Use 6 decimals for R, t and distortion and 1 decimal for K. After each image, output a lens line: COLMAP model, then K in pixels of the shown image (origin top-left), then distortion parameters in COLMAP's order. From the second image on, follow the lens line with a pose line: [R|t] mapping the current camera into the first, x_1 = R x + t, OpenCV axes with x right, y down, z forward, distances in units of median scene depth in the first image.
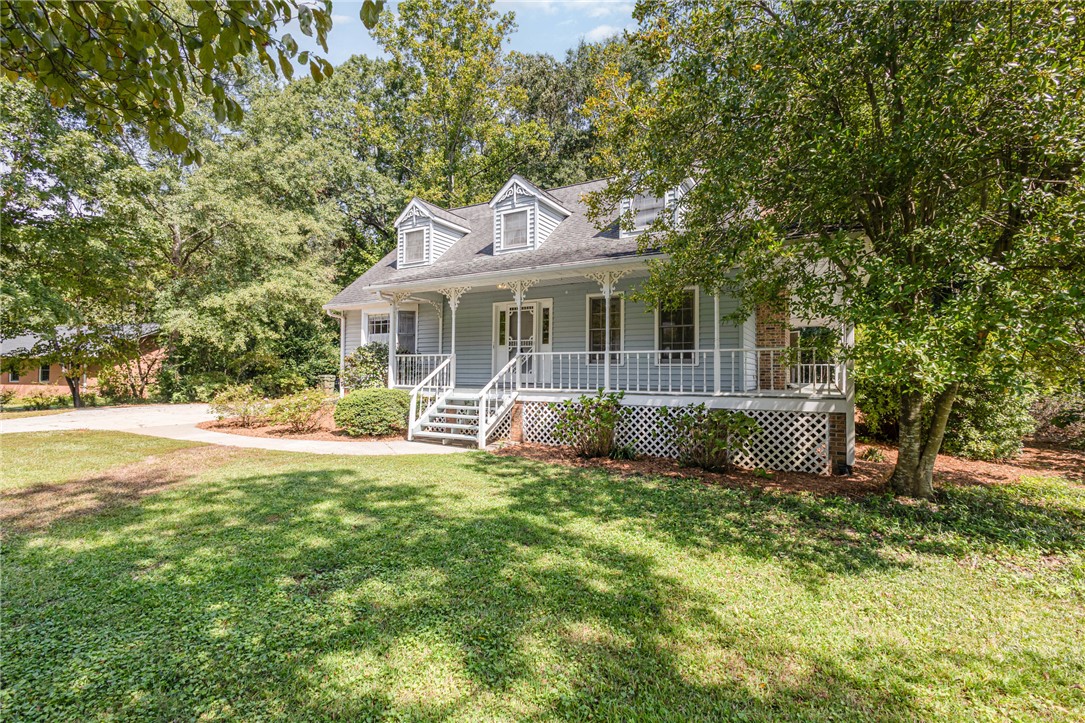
lens RADIAL K [[490.8, 0, 542.5], [0, 490.8, 361.5], [0, 0, 1]] dist [0.002366, 0.000311]
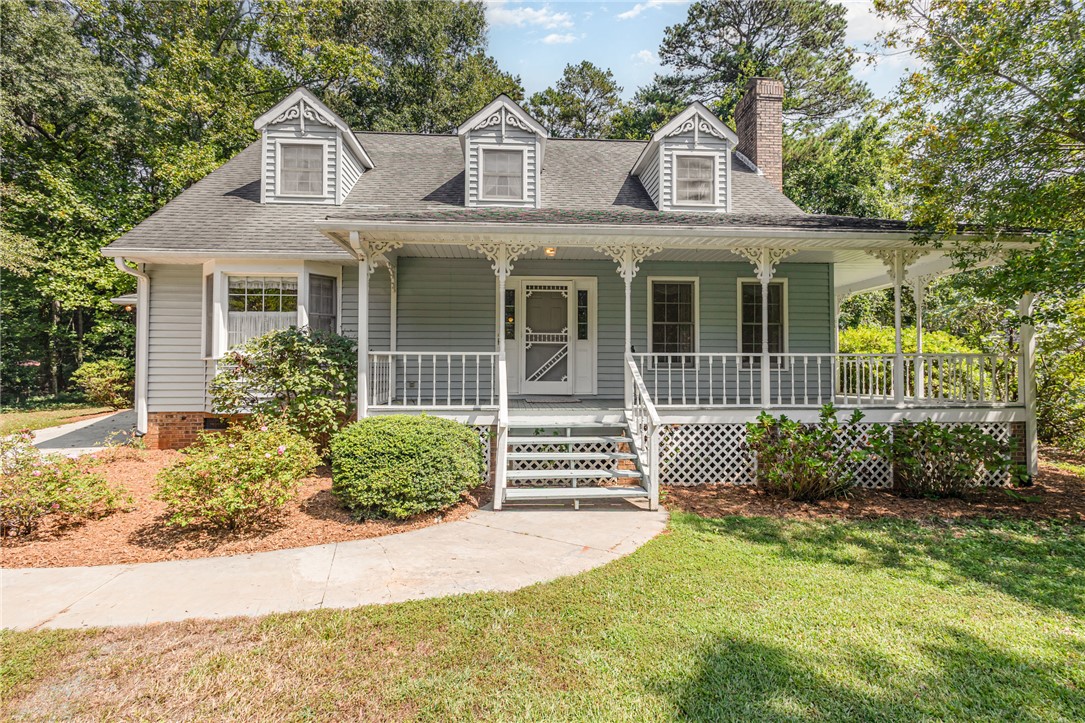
lens RADIAL K [[490.8, 0, 542.5], [0, 490.8, 361.5], [0, 0, 1]] dist [0.002366, 0.000311]
pose [[0.828117, 0.010873, 0.560450, -0.537788], [-0.009295, 0.999941, -0.005665, -0.000120], [-0.560479, -0.000519, 0.828169, 0.527573]]
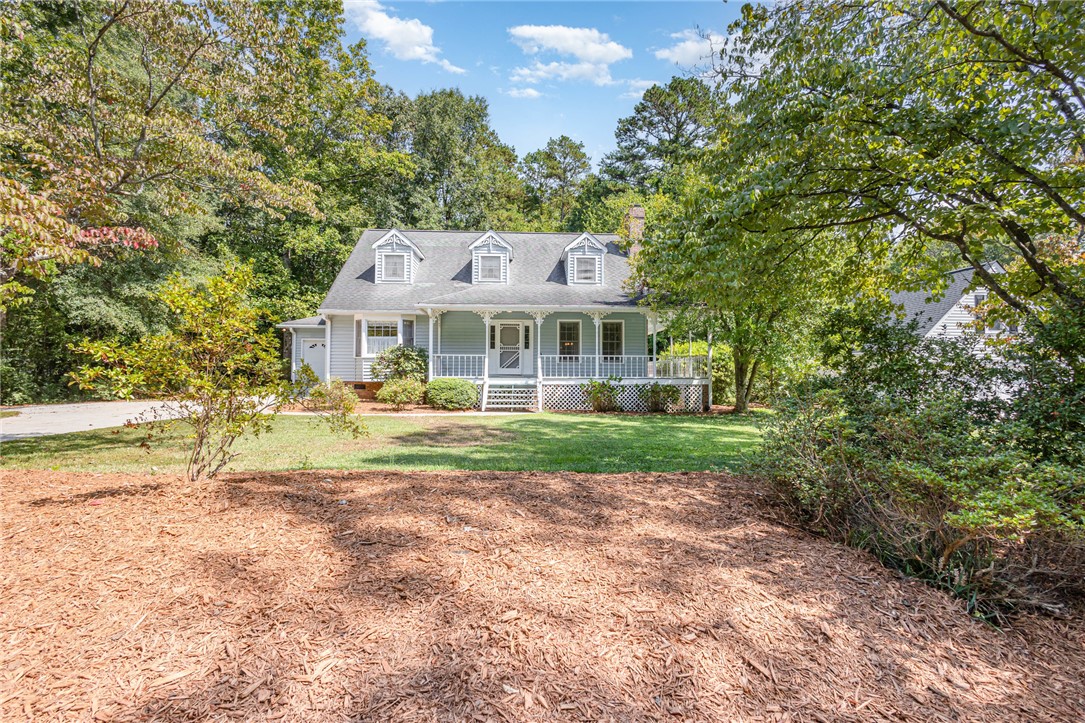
lens RADIAL K [[490.8, 0, 542.5], [0, 490.8, 361.5], [0, 0, 1]] dist [0.002366, 0.000311]
pose [[0.837497, 0.015019, 0.546236, -0.952635], [-0.011451, 0.999885, -0.009935, 0.020562], [-0.546322, 0.002066, 0.837572, -0.373289]]
